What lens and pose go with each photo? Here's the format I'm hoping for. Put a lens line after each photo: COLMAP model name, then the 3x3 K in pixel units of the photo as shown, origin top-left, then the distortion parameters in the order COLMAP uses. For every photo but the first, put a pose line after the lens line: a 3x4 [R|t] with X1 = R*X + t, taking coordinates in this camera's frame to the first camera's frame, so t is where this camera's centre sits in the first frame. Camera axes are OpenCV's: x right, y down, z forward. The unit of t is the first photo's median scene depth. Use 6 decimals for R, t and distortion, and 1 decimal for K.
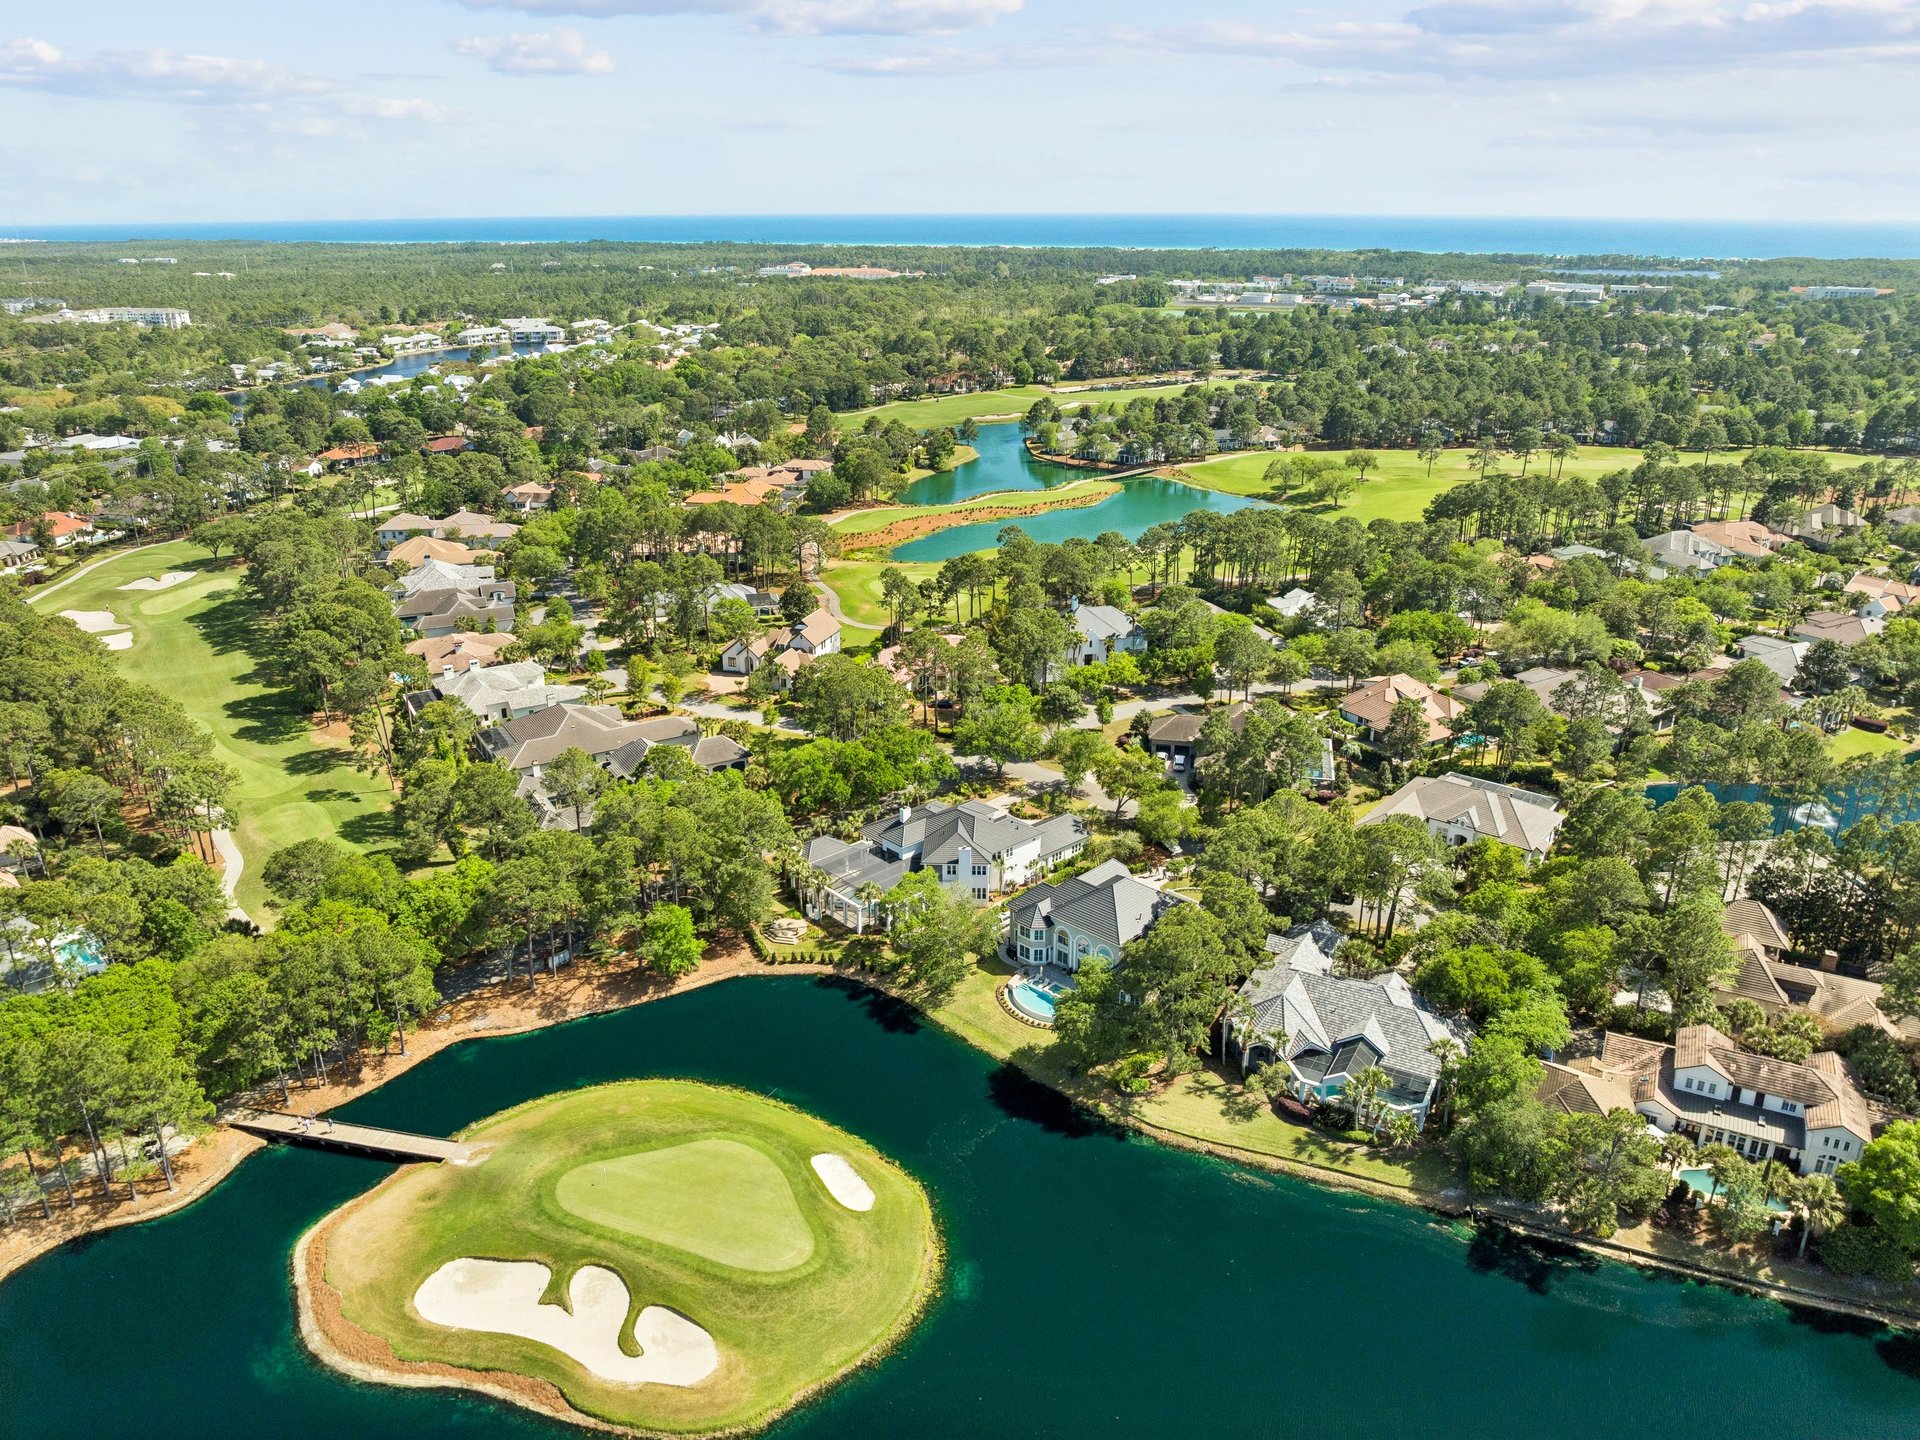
lens RADIAL K [[1349.0, 0, 958.7], [0, 1349.0, 727.7], [0, 0, 1]] dist [-0.041271, 0.000631]
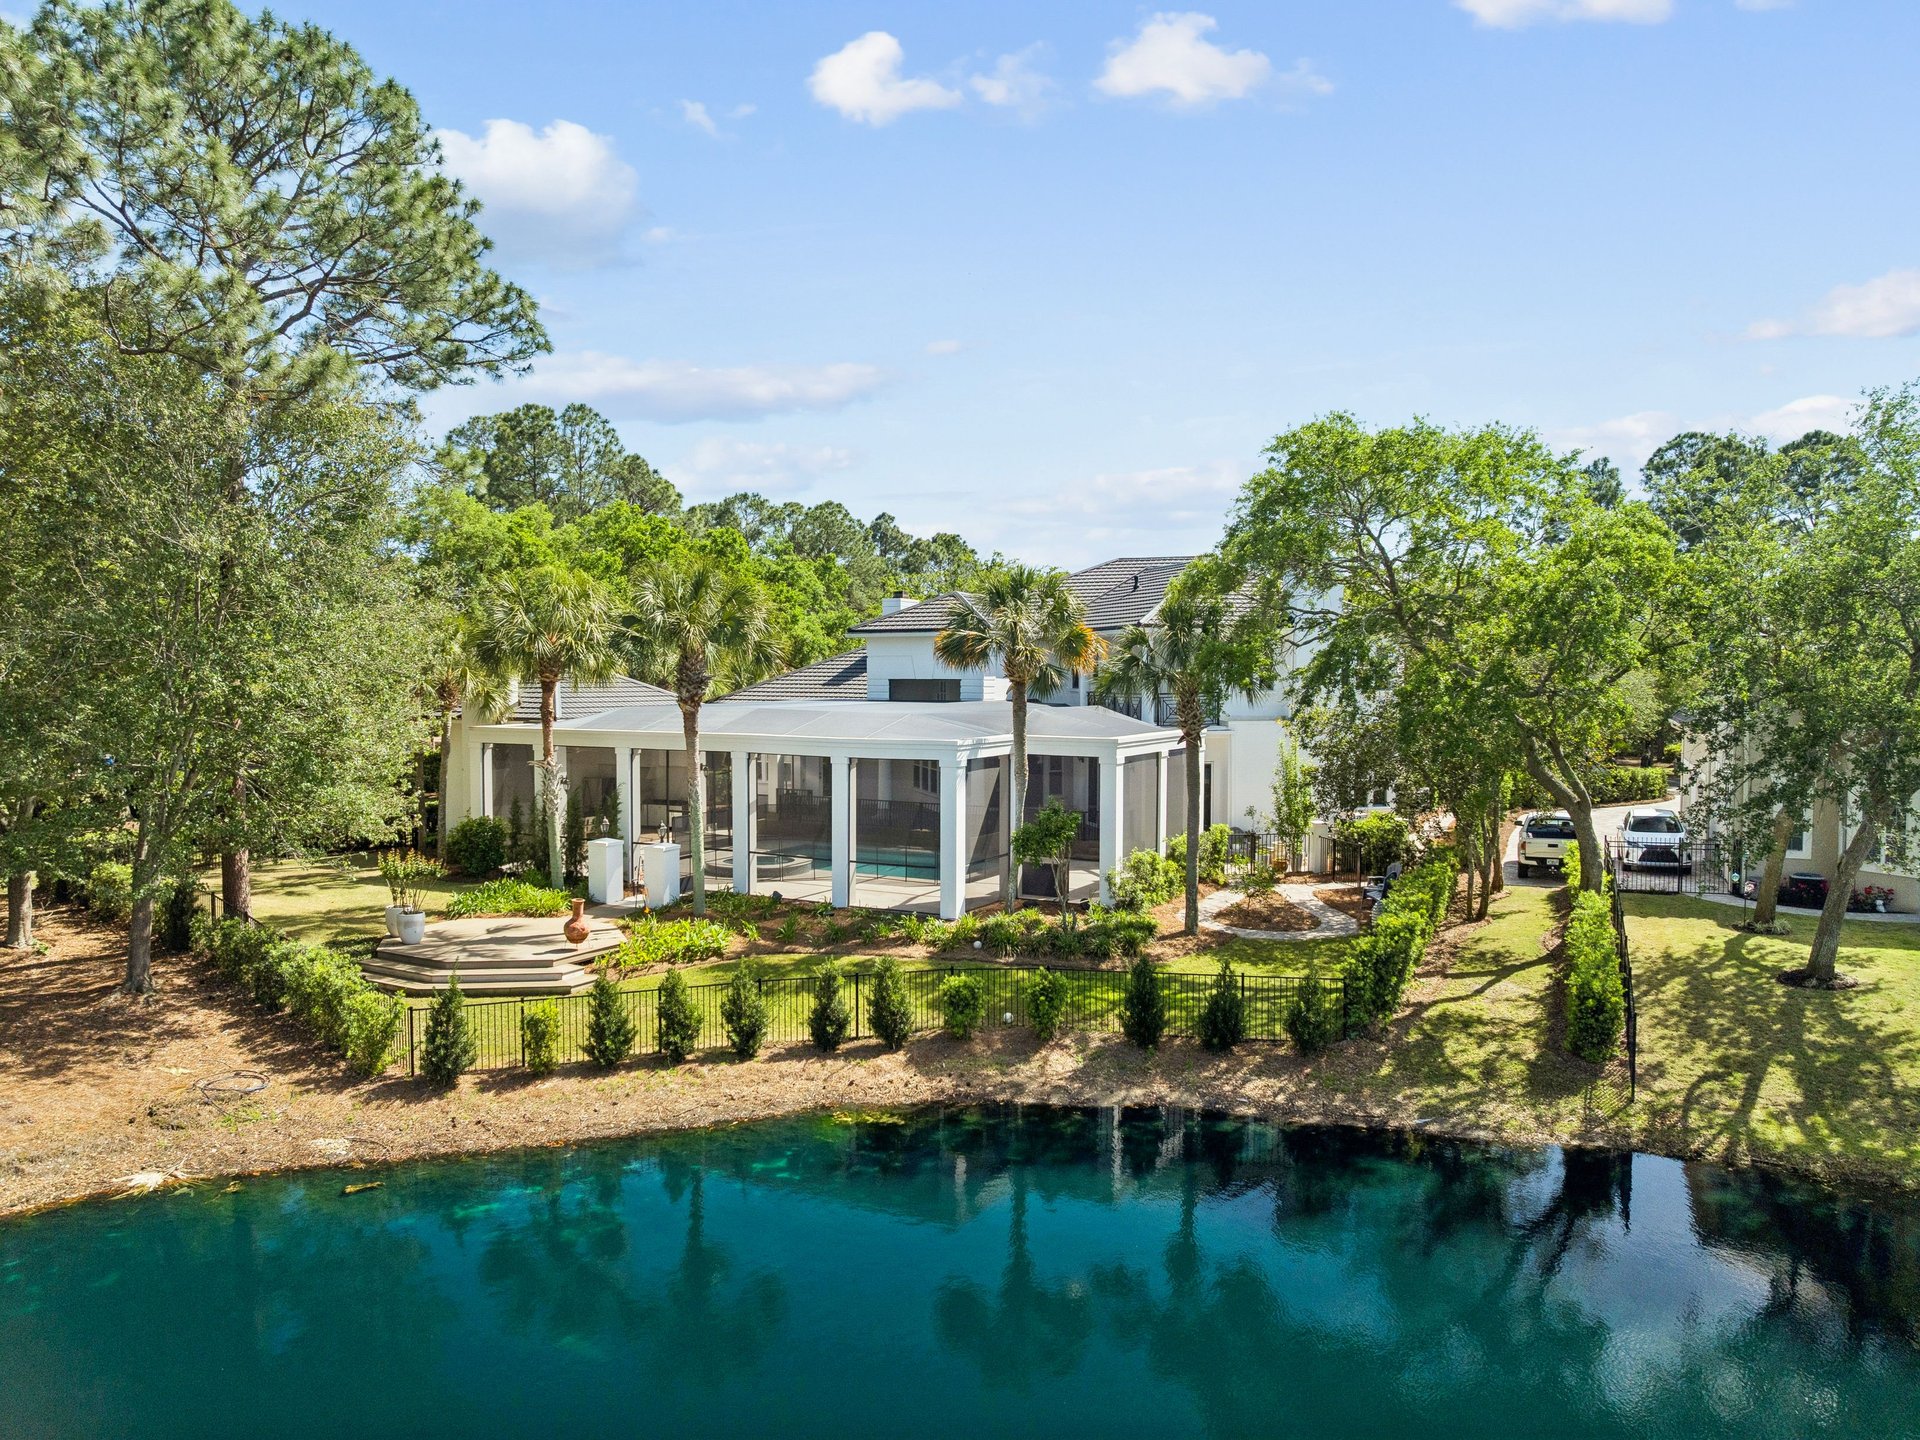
lens RADIAL K [[1369.6, 0, 952.6], [0, 1369.6, 718.9], [0, 0, 1]] dist [-0.035778, 0.003501]
pose [[0.943981, -0.008329, 0.329895, -0.133999], [0.117092, 0.943089, -0.311244, 0.187261], [-0.308528, 0.332436, 0.891233, 0.860366]]
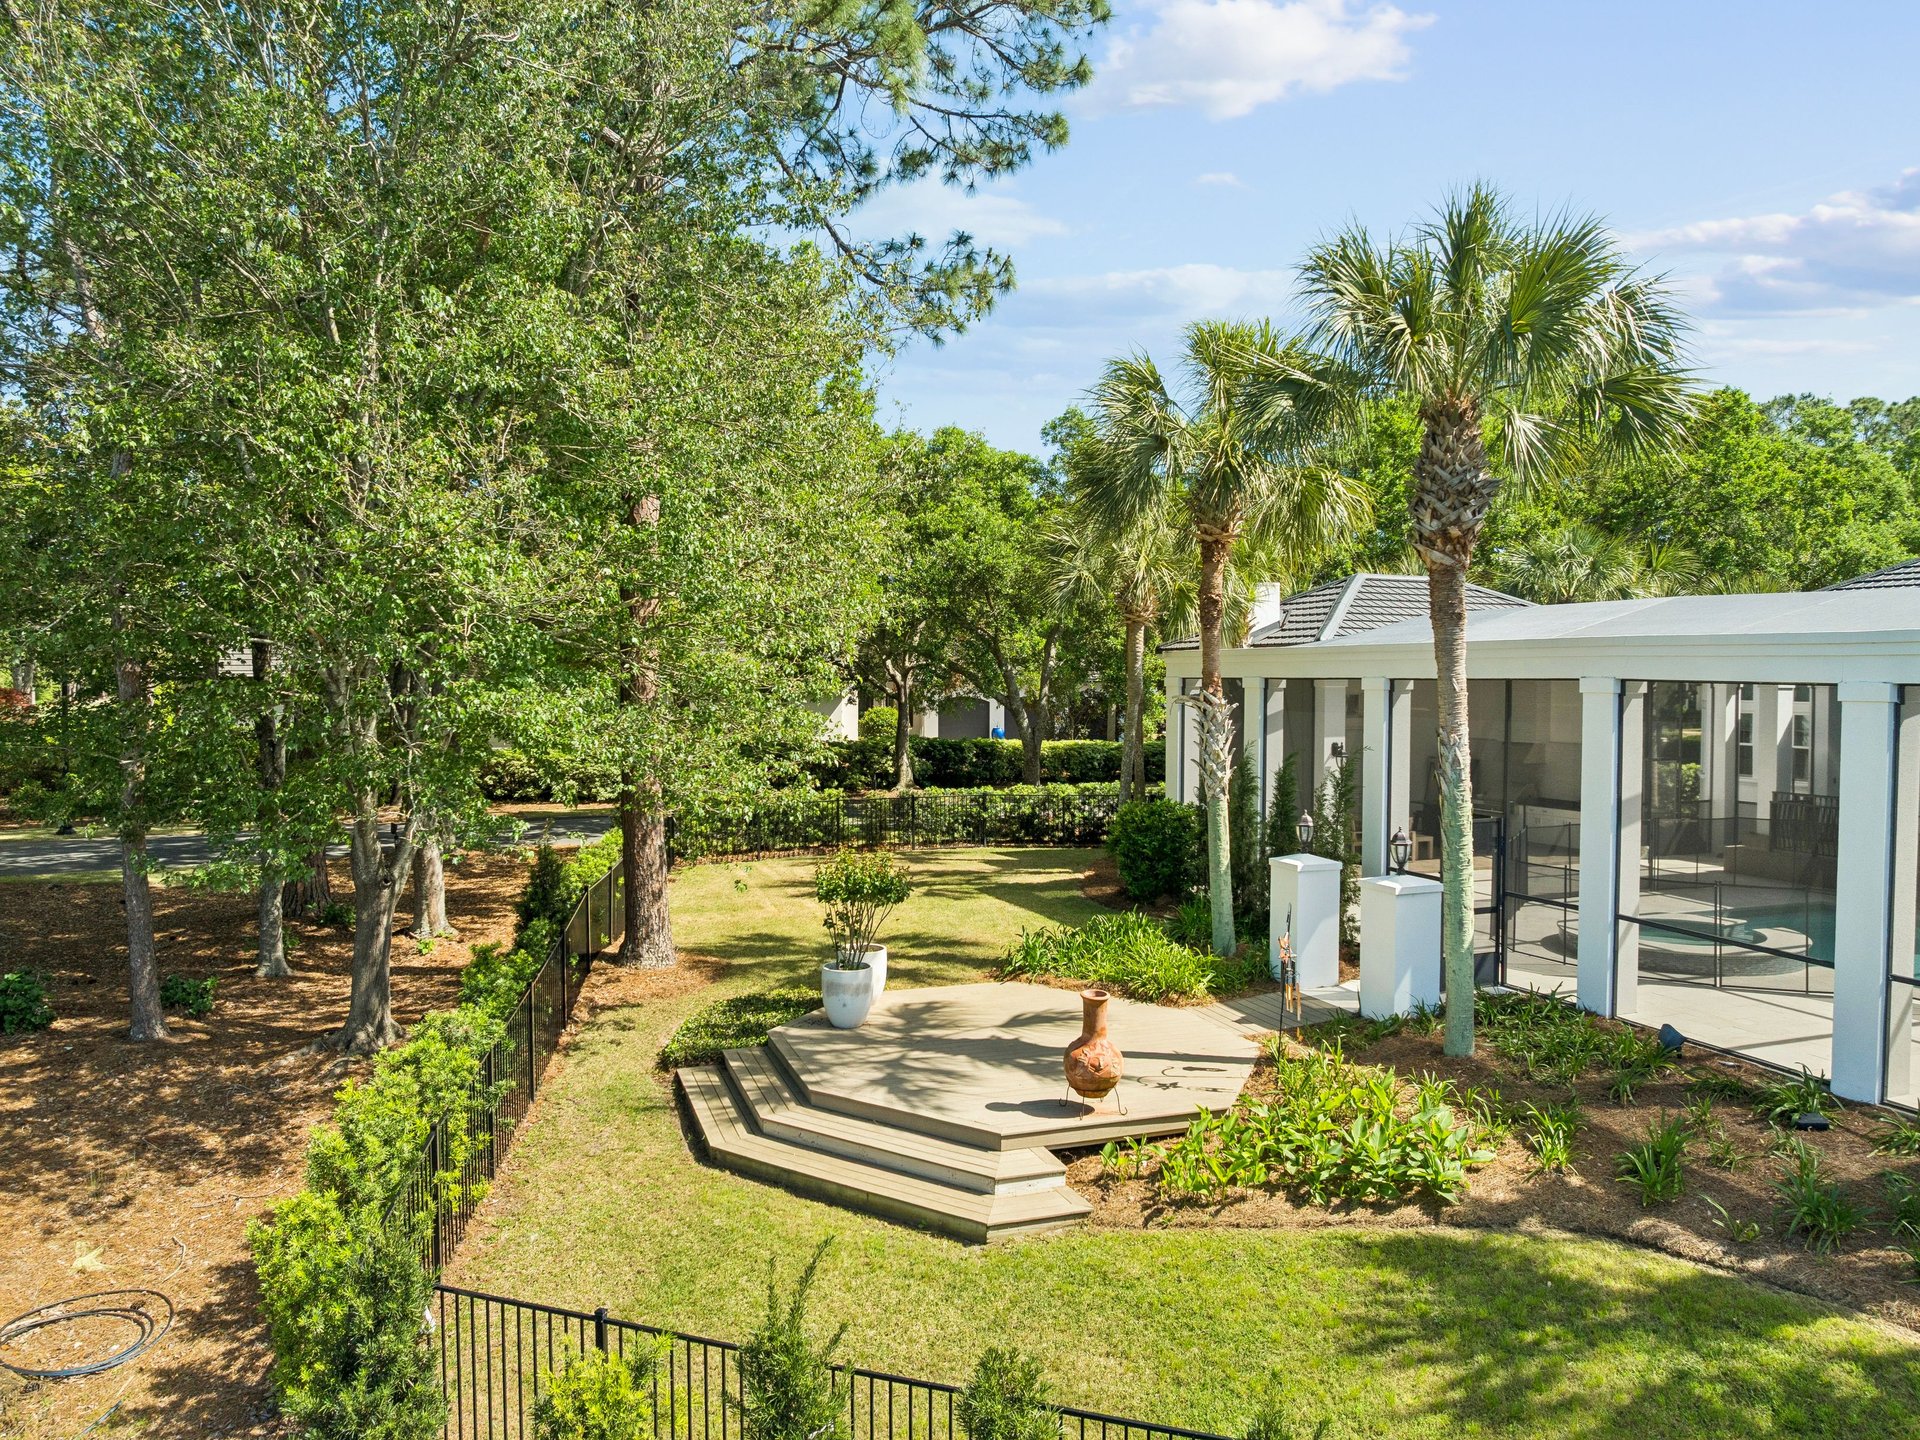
lens RADIAL K [[1369.6, 0, 952.6], [0, 1369.6, 718.9], [0, 0, 1]] dist [-0.035778, 0.003501]
pose [[0.926079, 0.018923, -0.376855, -0.104161], [-0.143005, 0.941837, -0.304127, 0.160902], [0.349181, 0.335537, 0.874921, 0.958303]]
